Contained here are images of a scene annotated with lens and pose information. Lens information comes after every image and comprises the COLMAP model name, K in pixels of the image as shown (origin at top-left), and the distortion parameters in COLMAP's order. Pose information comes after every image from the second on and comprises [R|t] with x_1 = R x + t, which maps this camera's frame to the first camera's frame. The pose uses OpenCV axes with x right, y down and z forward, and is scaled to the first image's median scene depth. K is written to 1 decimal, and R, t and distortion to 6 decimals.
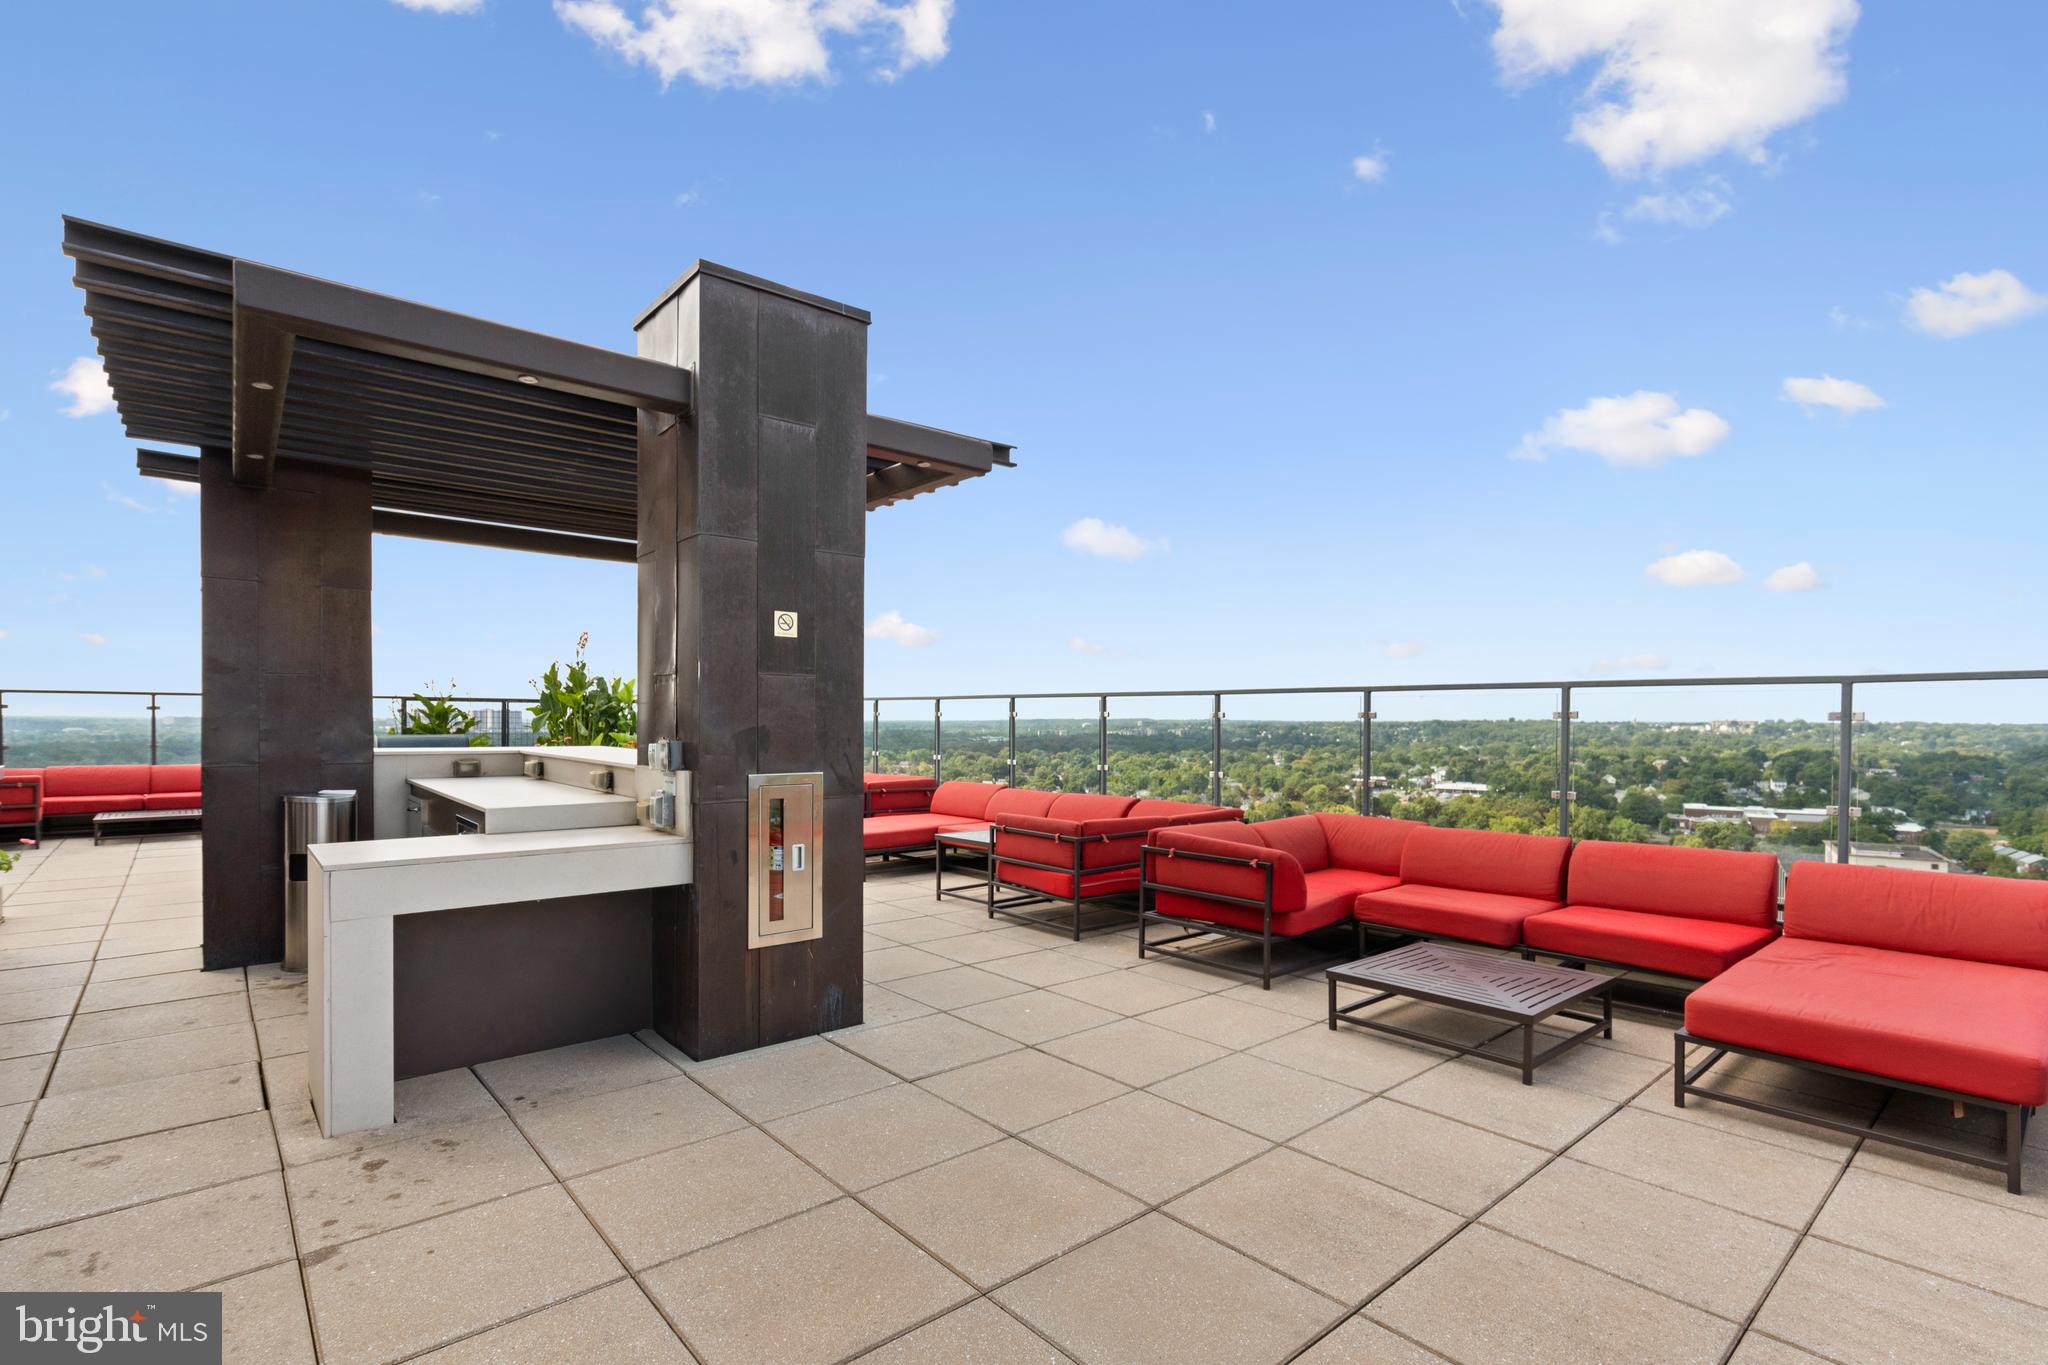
lens RADIAL K [[947.3, 0, 1020.0], [0, 947.3, 729.8], [0, 0, 1]] dist [-0.001531, 0.000170]
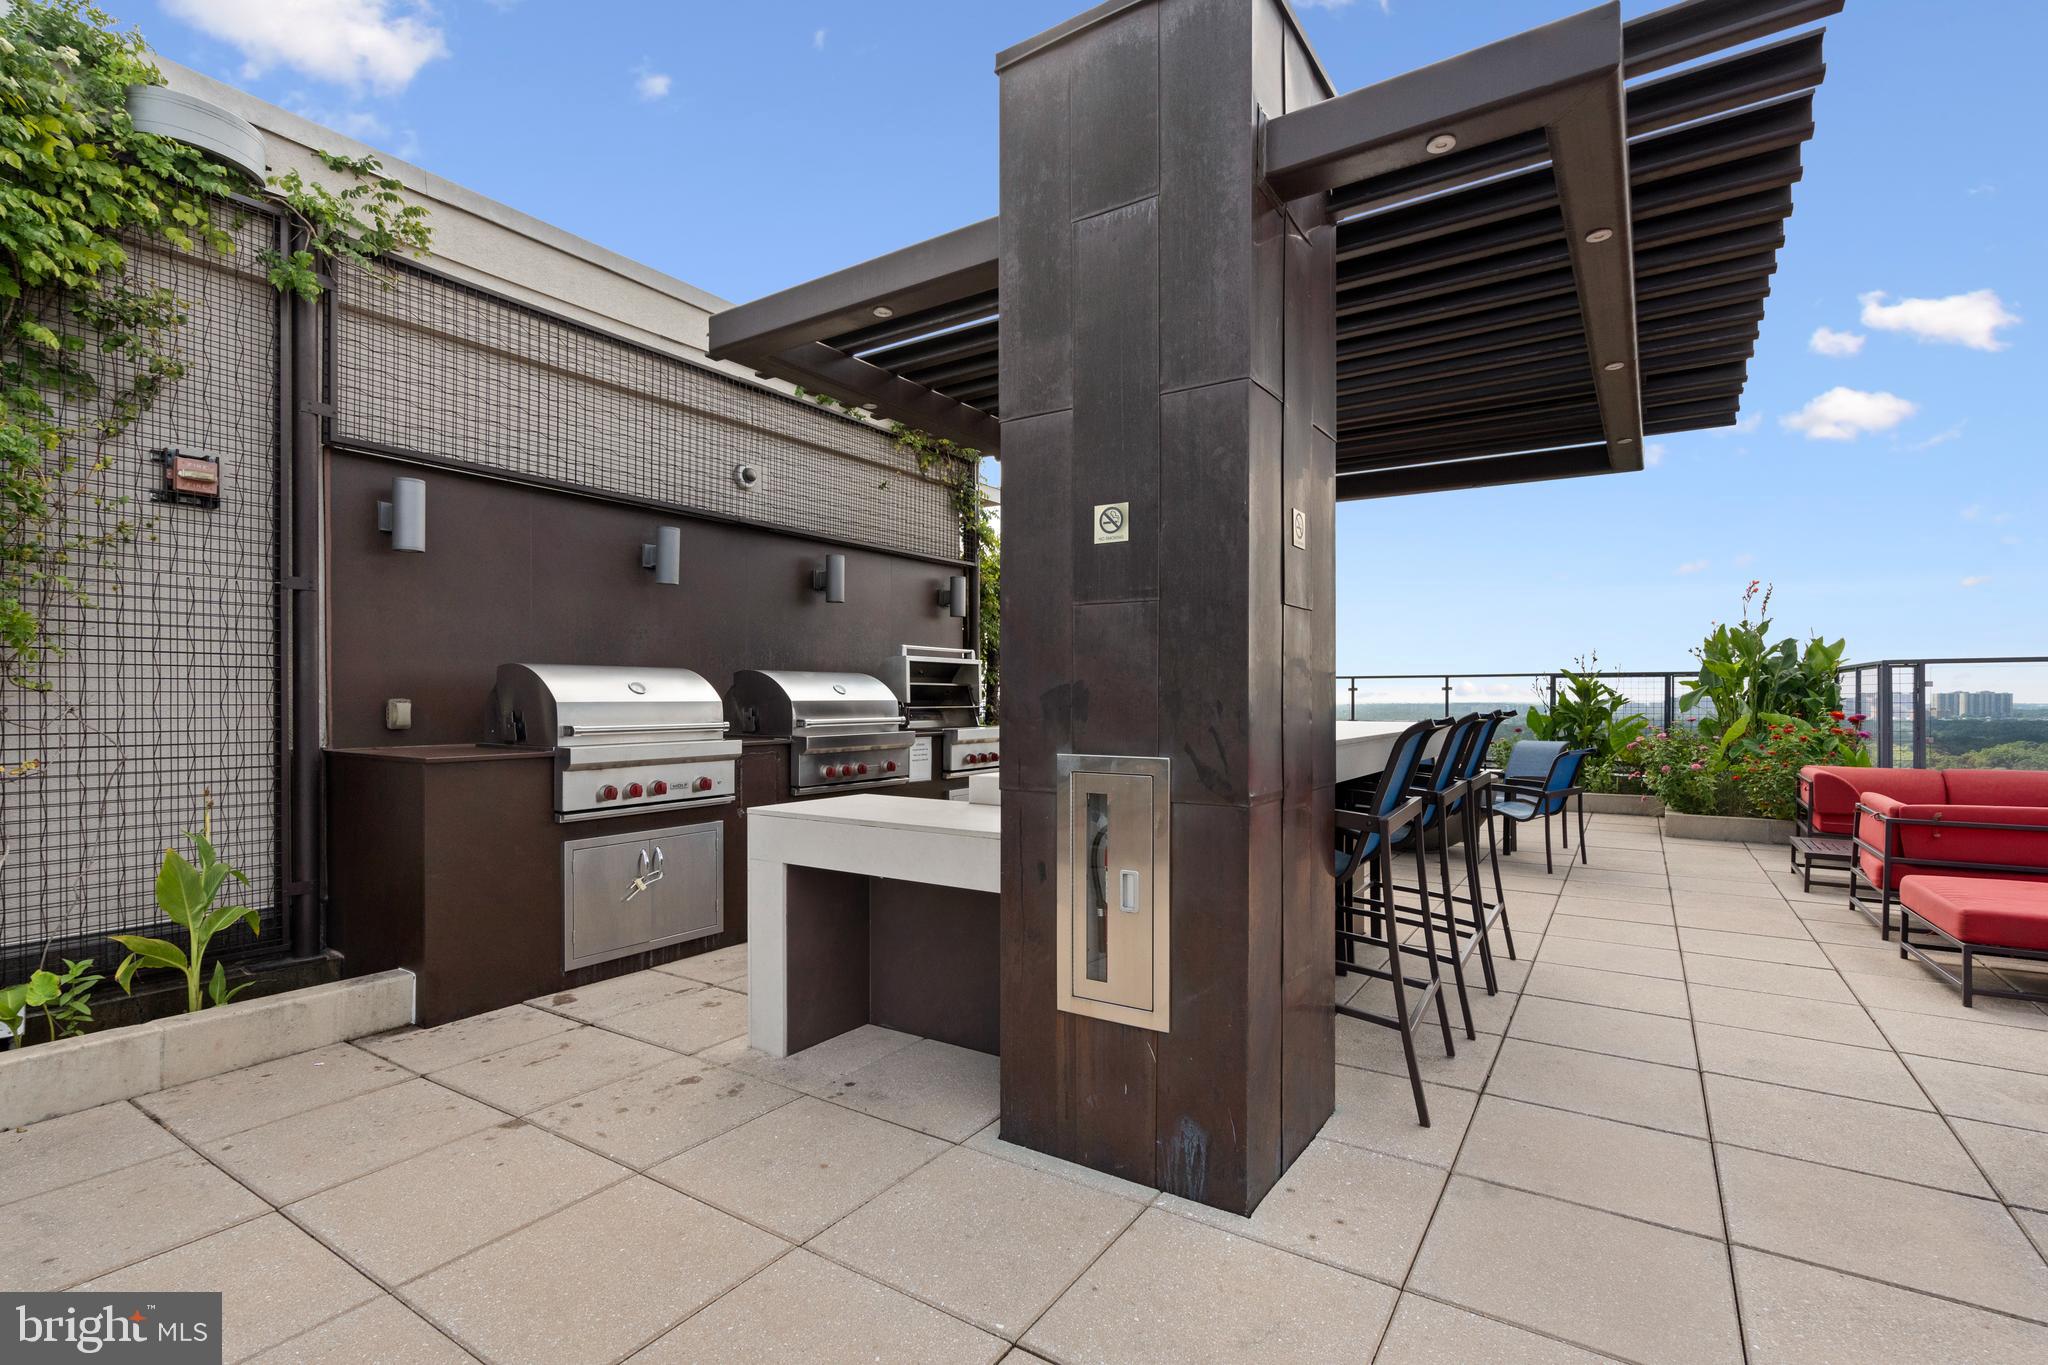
lens RADIAL K [[947.3, 0, 1032.6], [0, 947.3, 701.5], [0, 0, 1]] dist [-0.001531, 0.000170]
pose [[0.279738, -0.004207, -0.960067, 0.349634], [-0.009782, 0.999926, -0.007232, 0.014537], [0.960027, 0.011414, 0.279676, 0.757088]]
